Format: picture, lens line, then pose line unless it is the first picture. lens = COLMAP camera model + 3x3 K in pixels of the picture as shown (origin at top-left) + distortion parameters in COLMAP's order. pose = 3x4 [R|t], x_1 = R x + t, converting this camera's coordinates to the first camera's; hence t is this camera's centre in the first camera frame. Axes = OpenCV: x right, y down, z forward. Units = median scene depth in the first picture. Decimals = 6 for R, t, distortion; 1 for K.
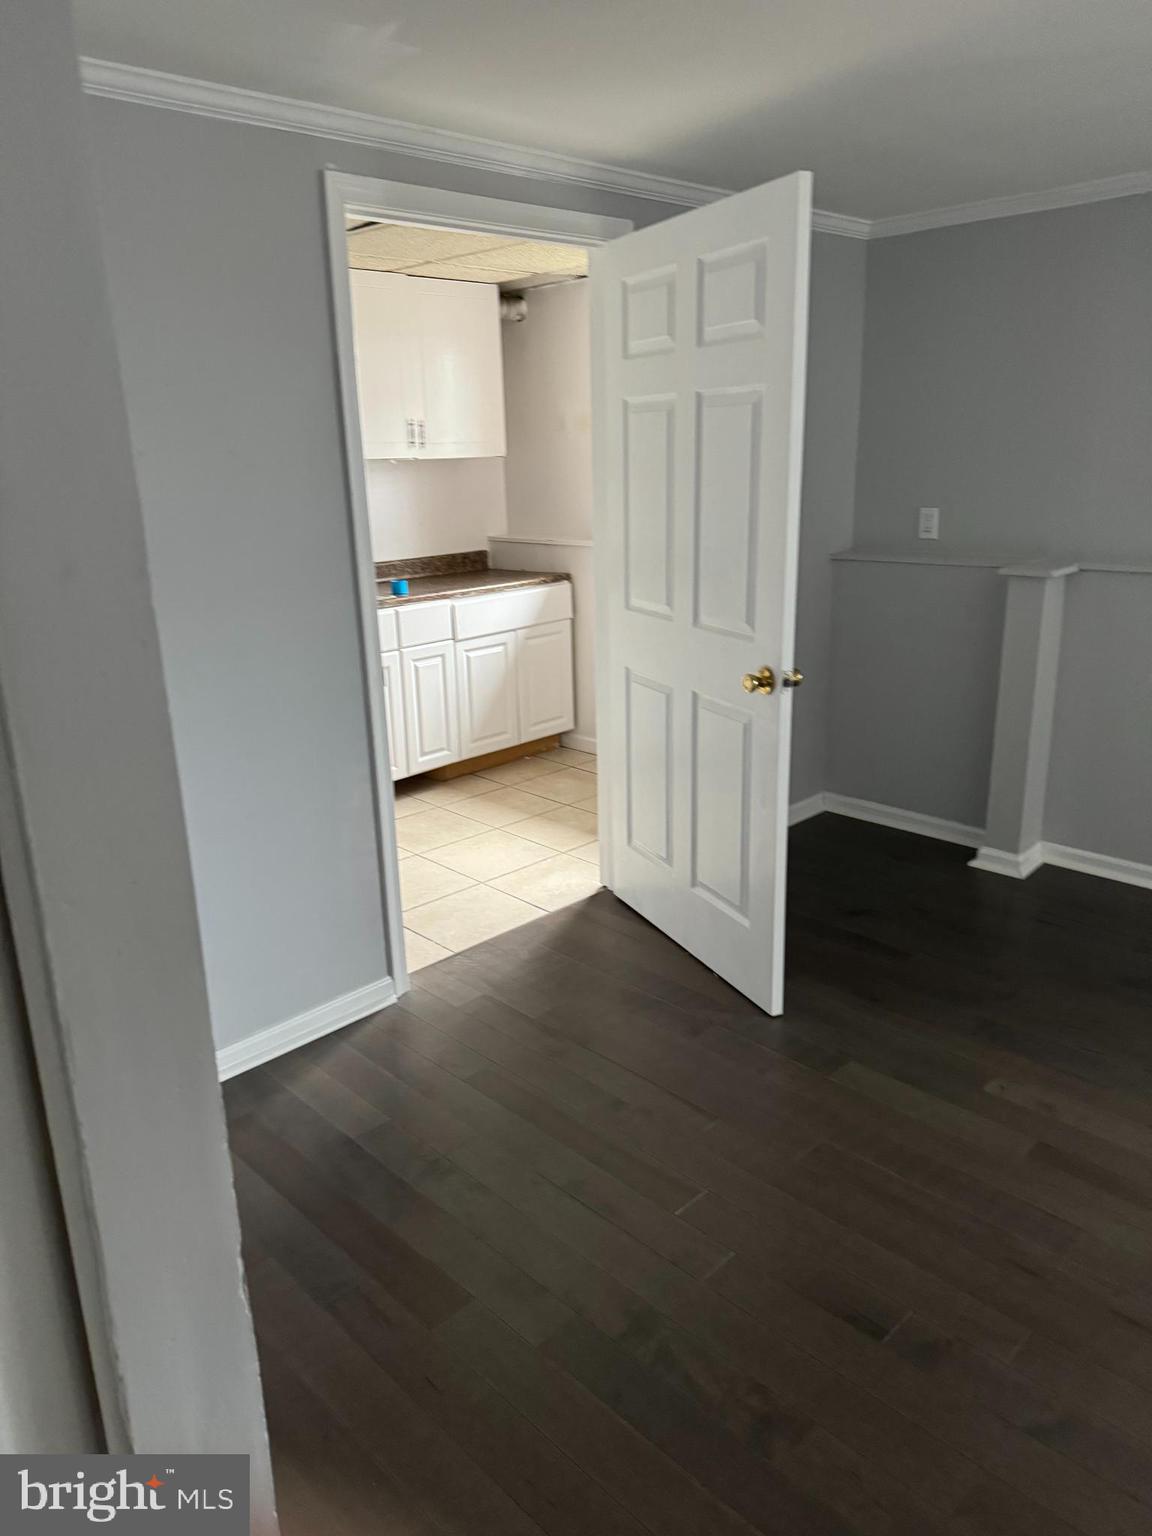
lens RADIAL K [[1078.2, 0, 574.0], [0, 1078.2, 758.6], [0, 0, 1]] dist [0.042219, -0.043757]
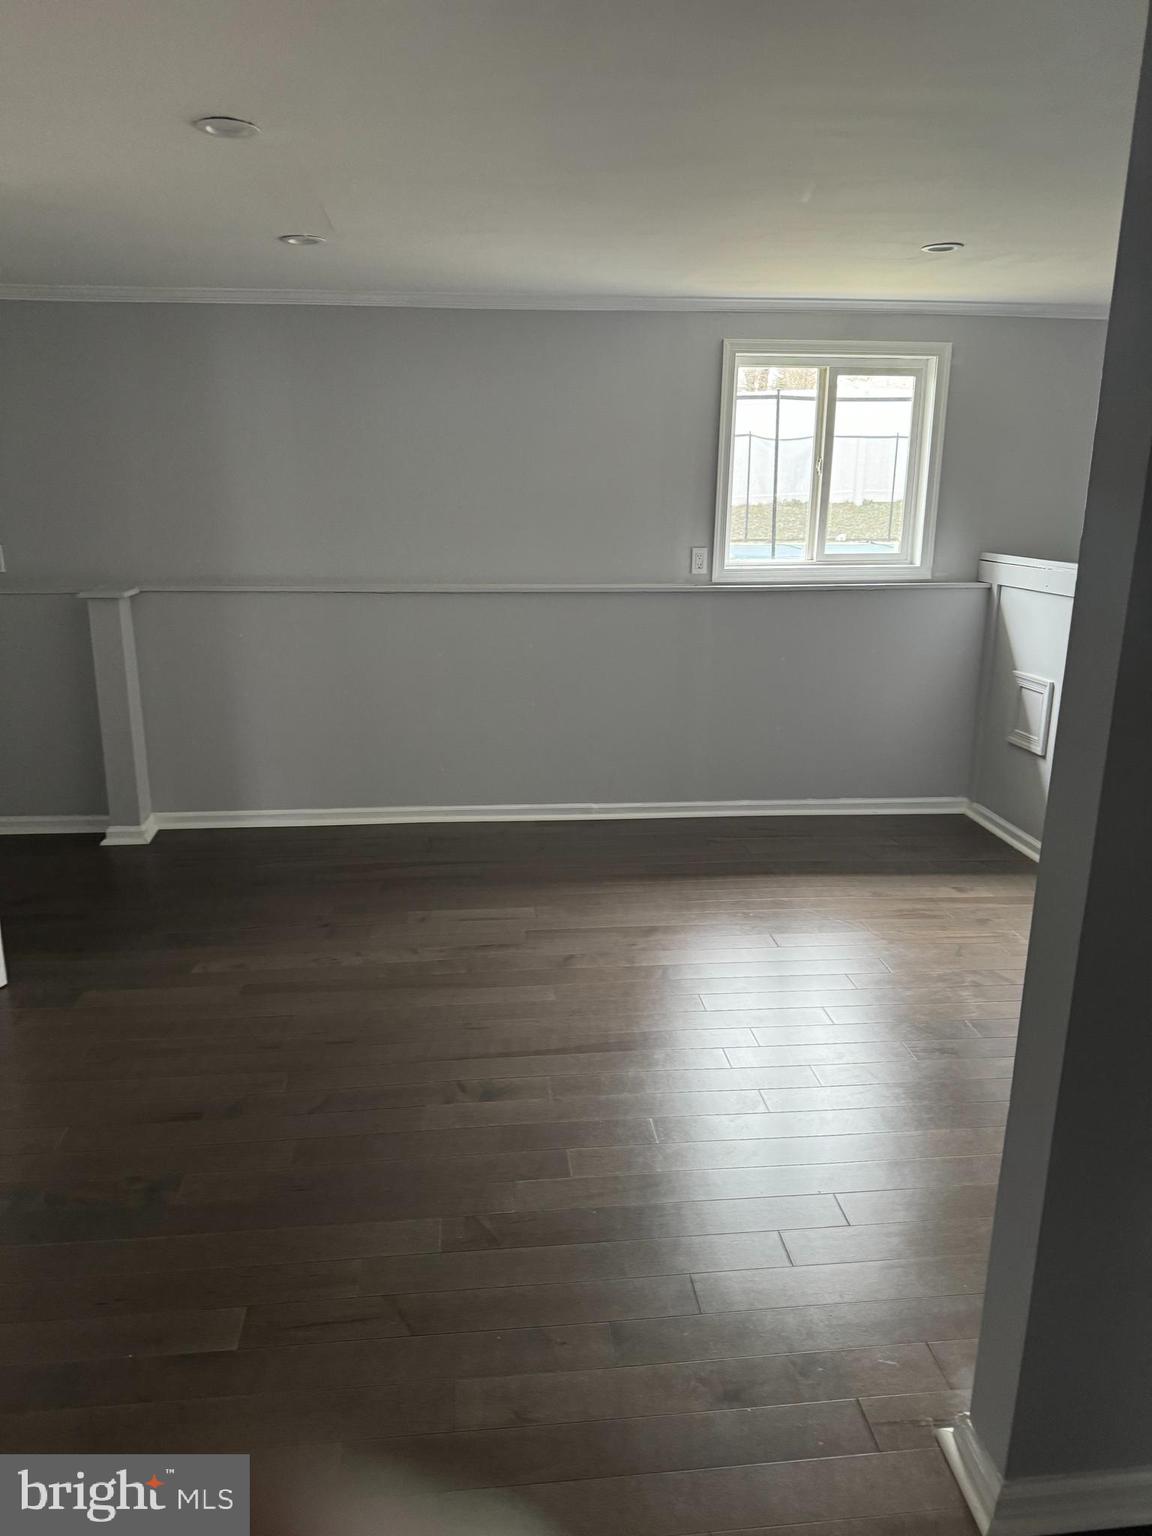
lens RADIAL K [[1078.2, 0, 569.5], [0, 1078.2, 772.7], [0, 0, 1]] dist [0.042219, -0.043757]
pose [[0.628340, -0.174329, 0.758154, -0.212807], [0.196602, 0.978517, 0.062061, 0.052064], [-0.752686, 0.110059, 0.649115, -0.170473]]
